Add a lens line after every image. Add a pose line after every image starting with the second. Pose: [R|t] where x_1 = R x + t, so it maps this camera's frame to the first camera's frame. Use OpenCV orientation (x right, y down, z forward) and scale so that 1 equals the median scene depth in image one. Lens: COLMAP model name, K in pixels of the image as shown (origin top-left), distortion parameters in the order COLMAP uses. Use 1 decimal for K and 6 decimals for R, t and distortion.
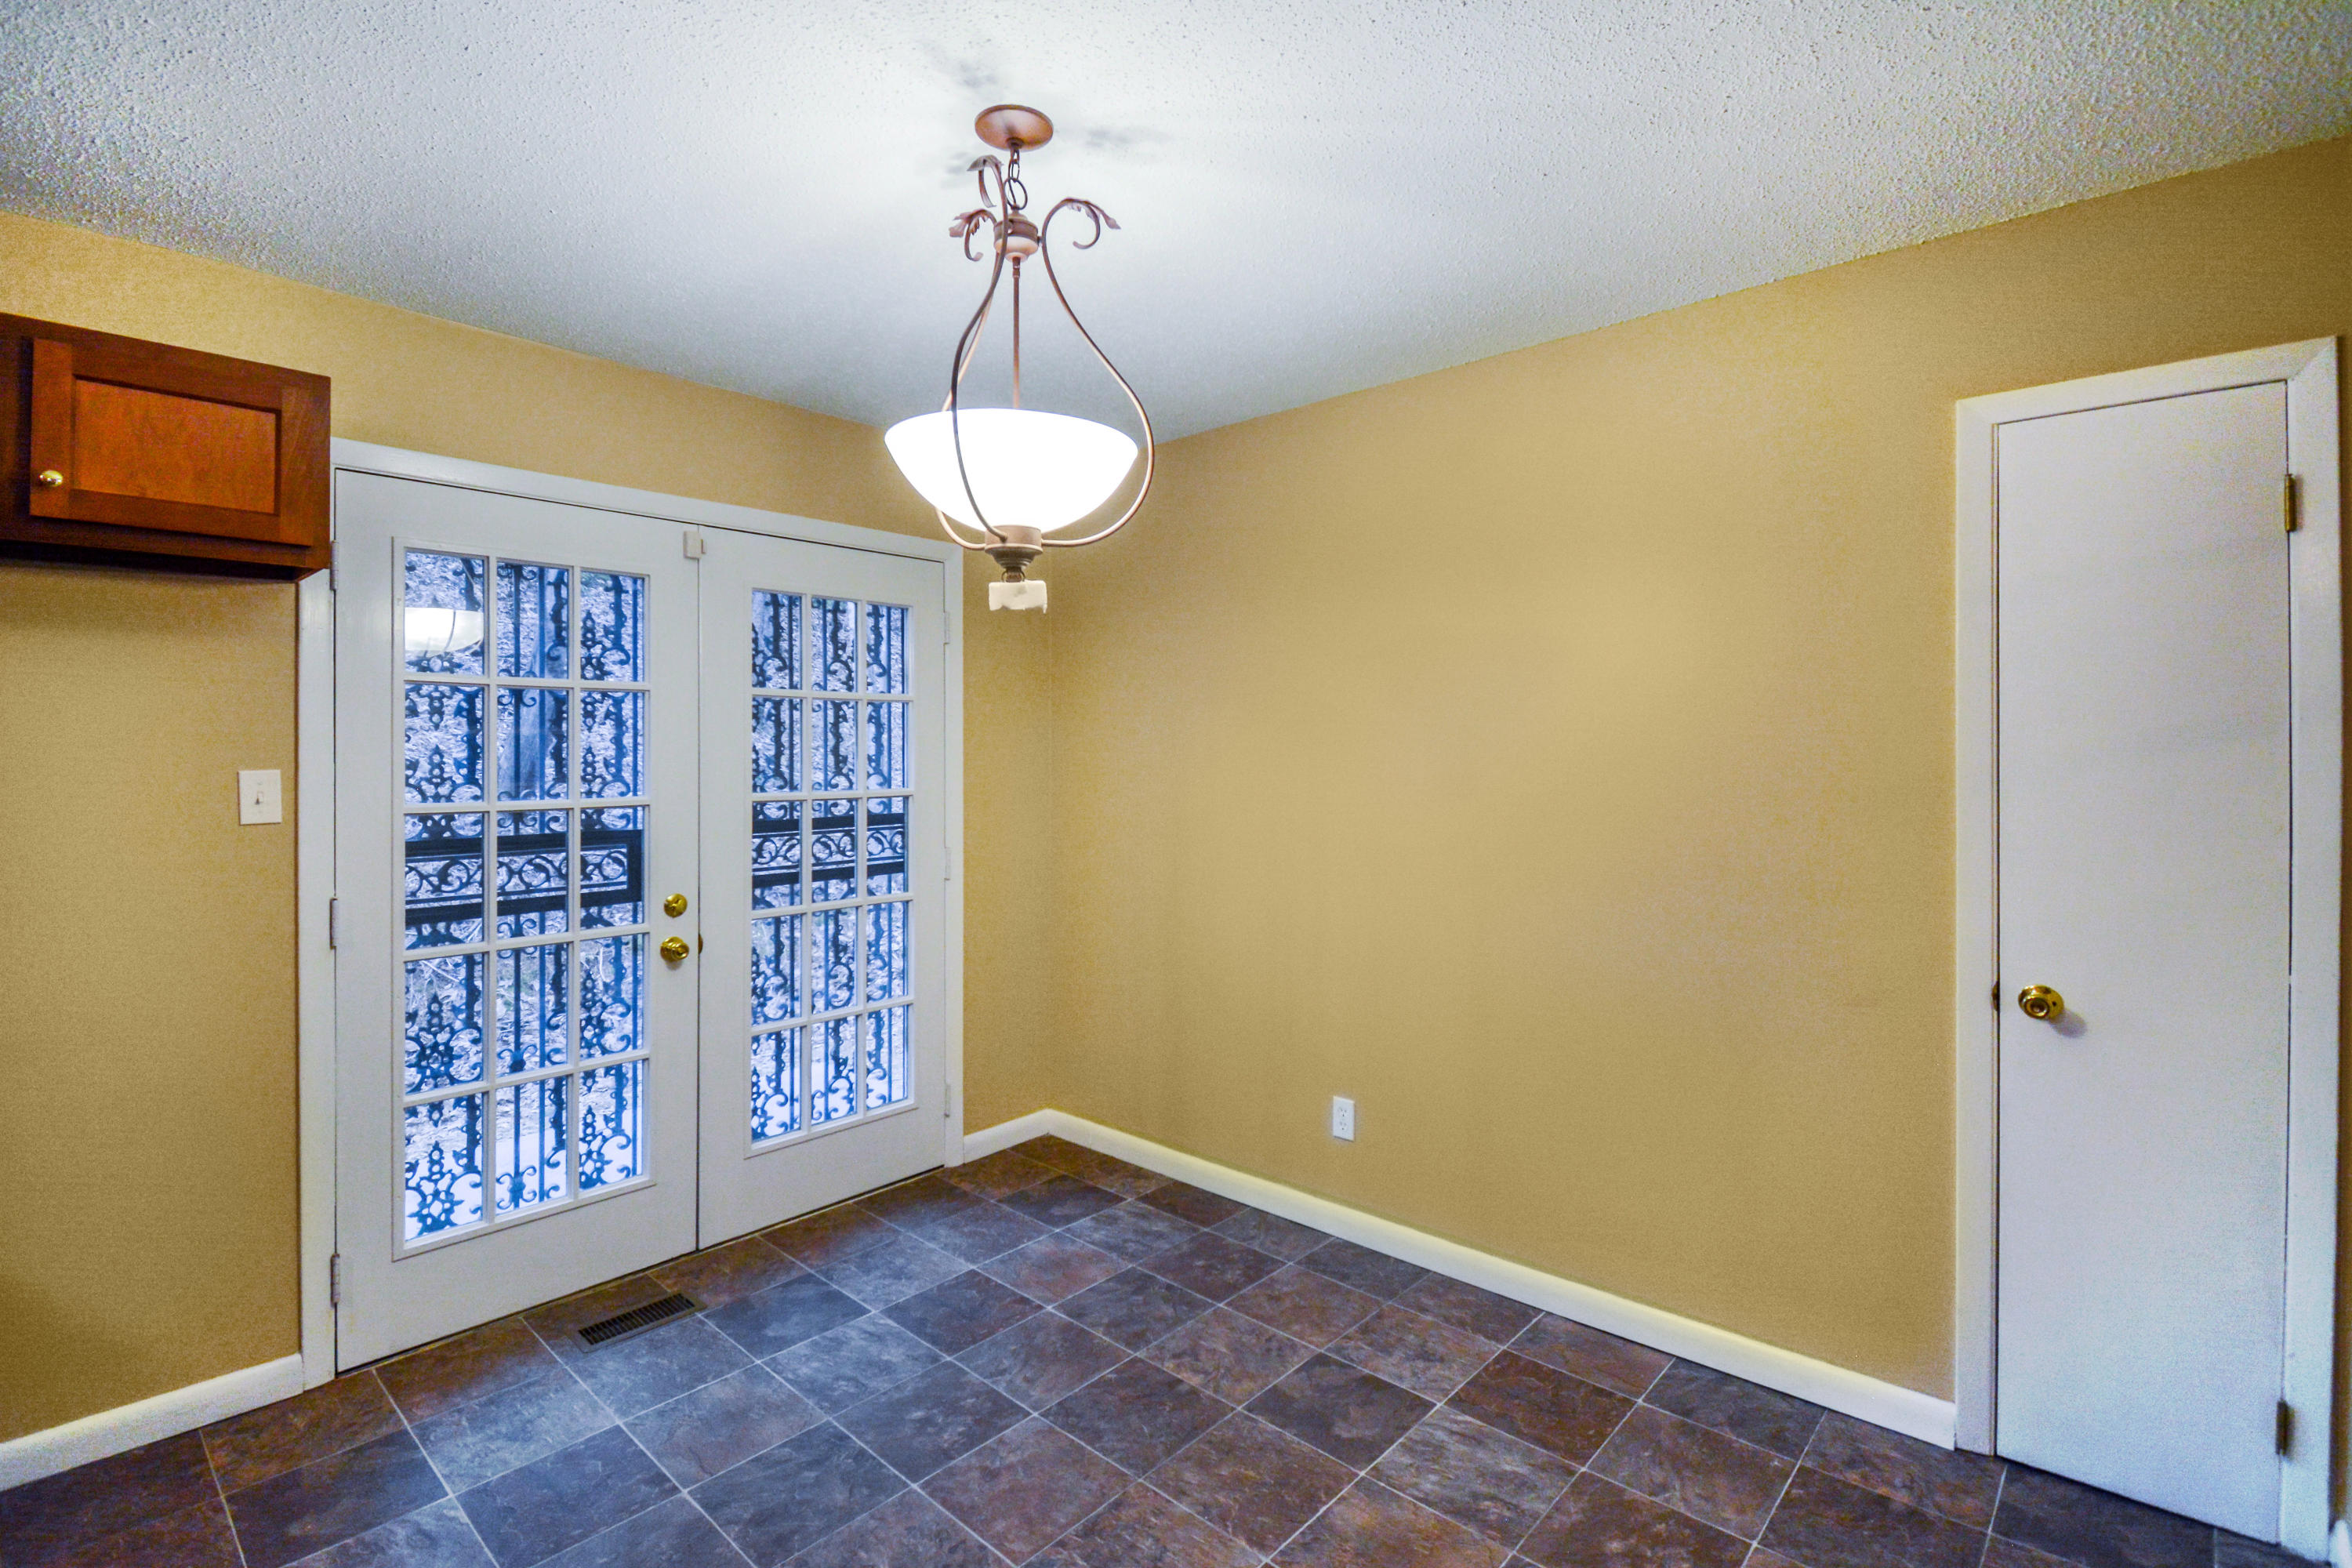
lens RADIAL K [[1105.5, 0, 1150.6], [0, 1105.5, 744.8], [0, 0, 1]] dist [0.003303, -0.006992]
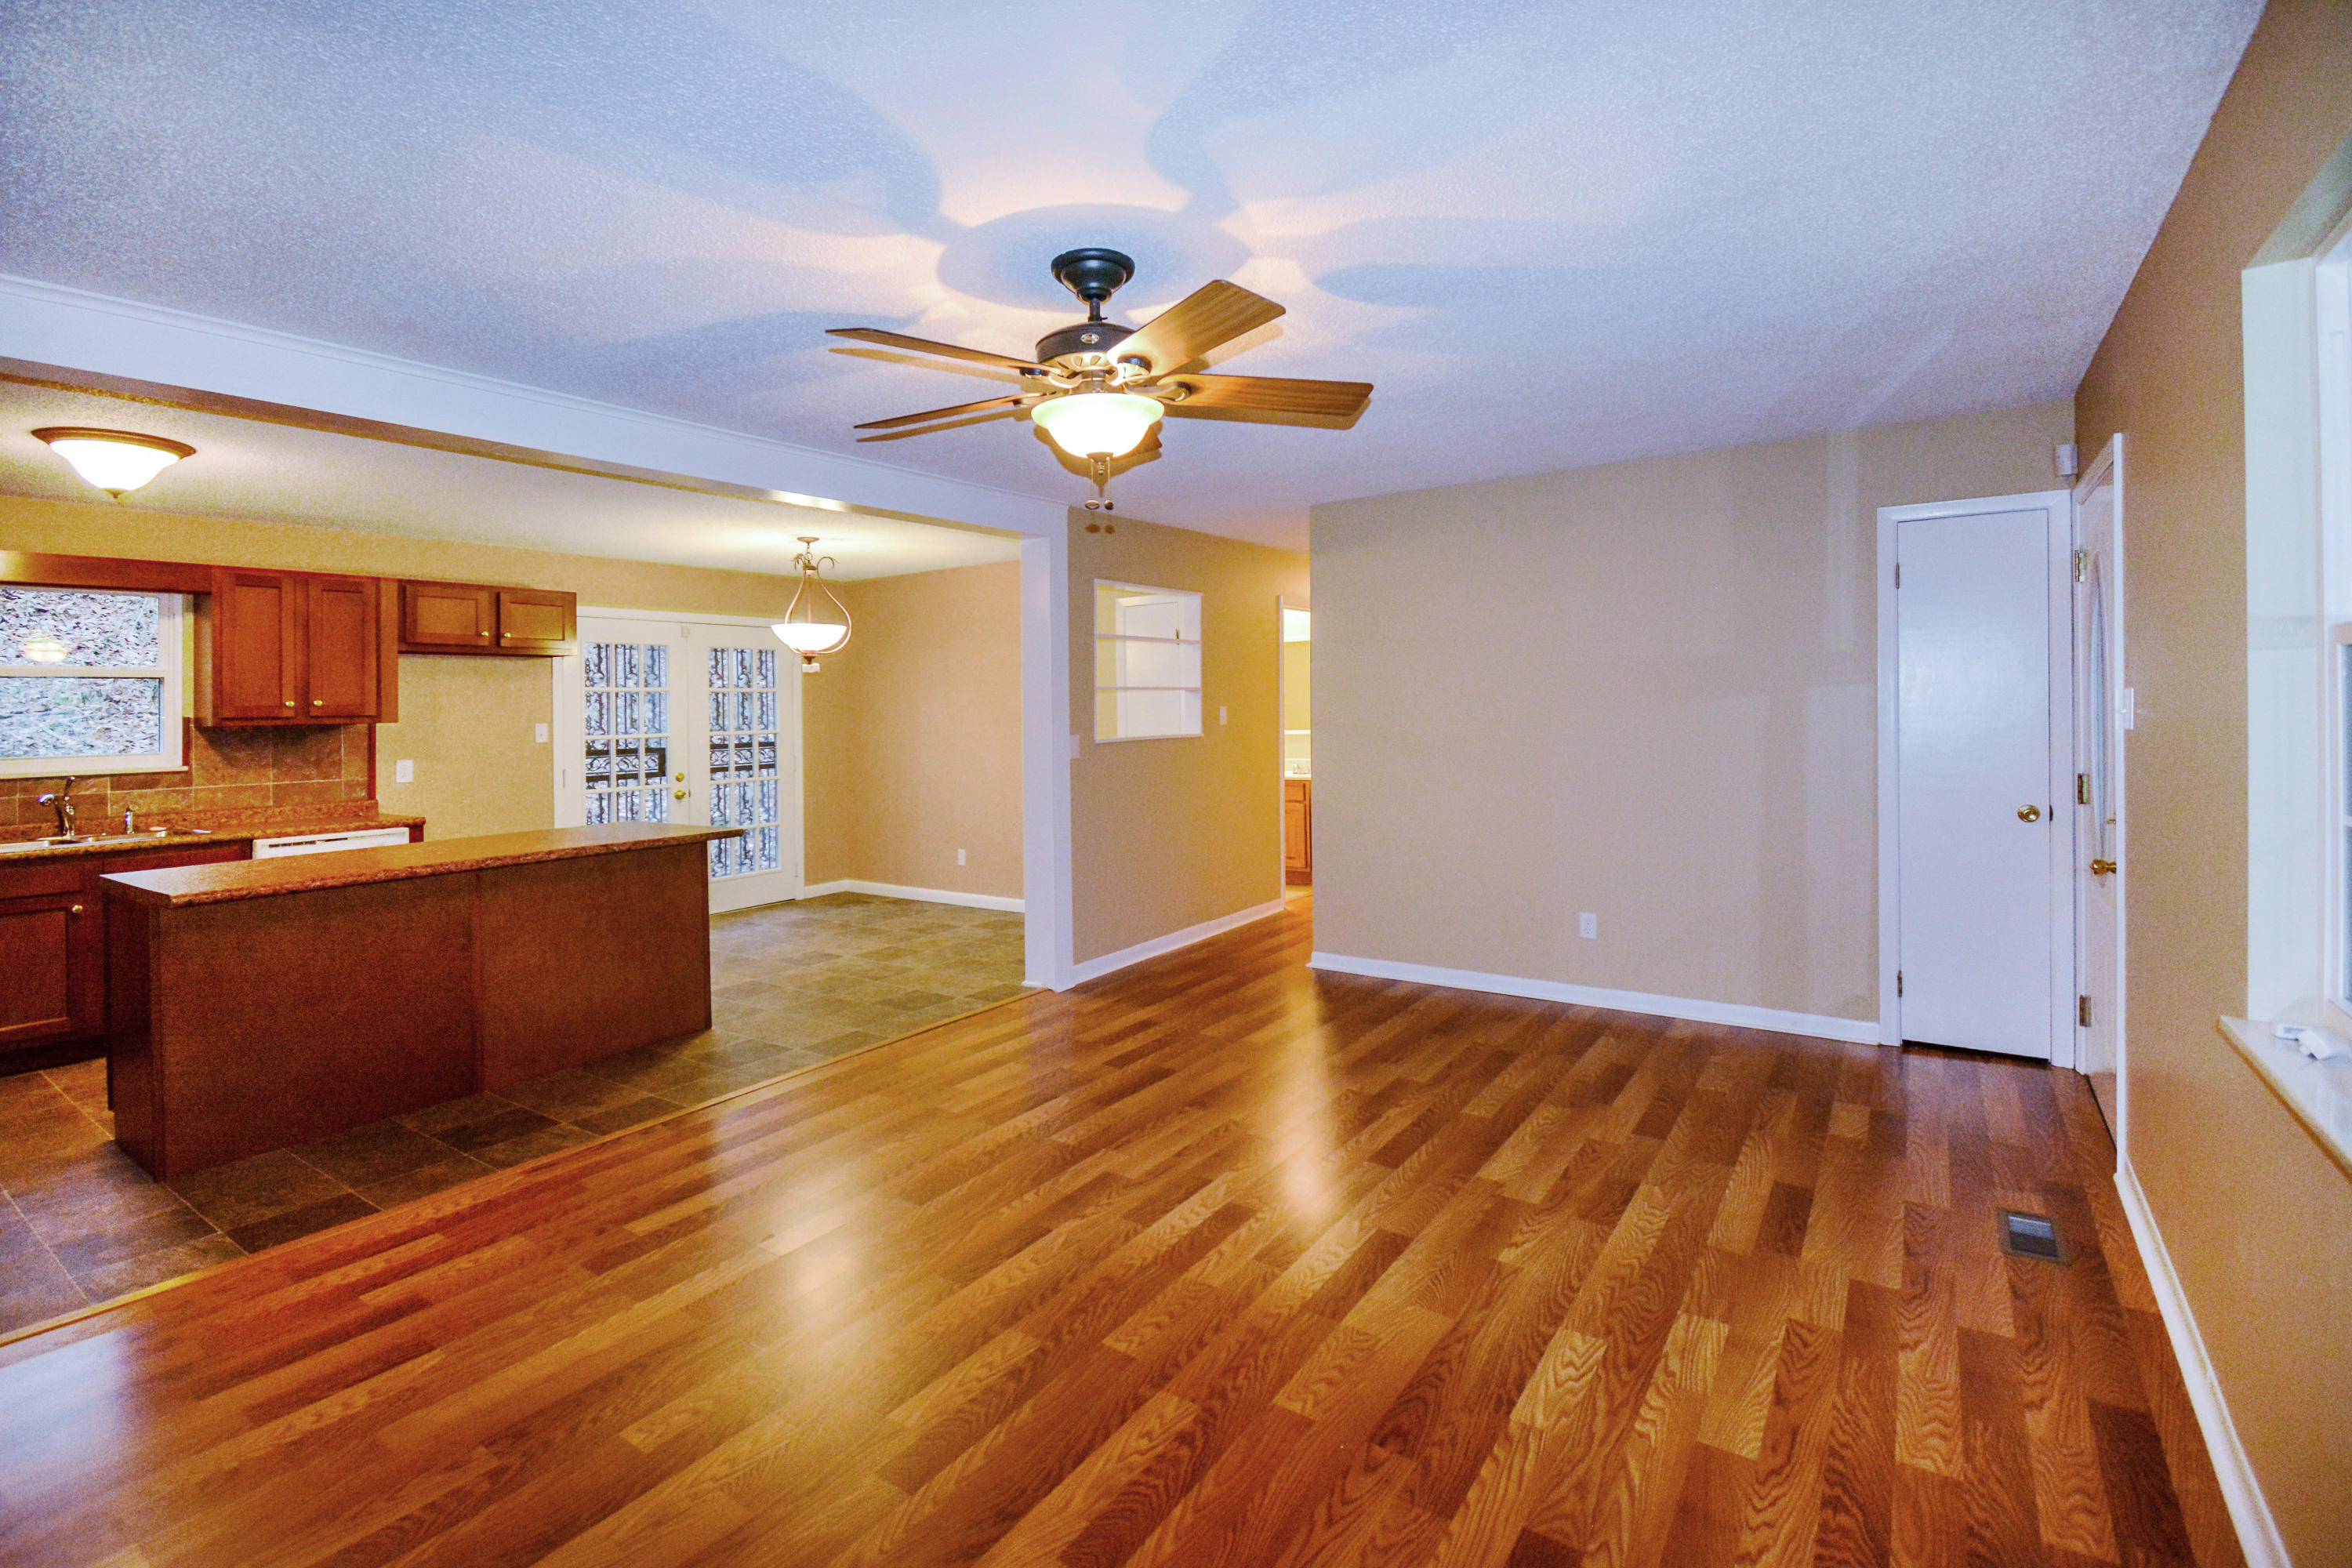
lens RADIAL K [[1105.5, 0, 1189.2], [0, 1105.5, 695.1], [0, 0, 1]] dist [0.003303, -0.006992]
pose [[0.988262, -0.019889, 0.151467, 0.415179], [0.021610, 0.999719, -0.009722, 0.012297], [-0.151231, 0.012881, 0.988415, -2.071546]]
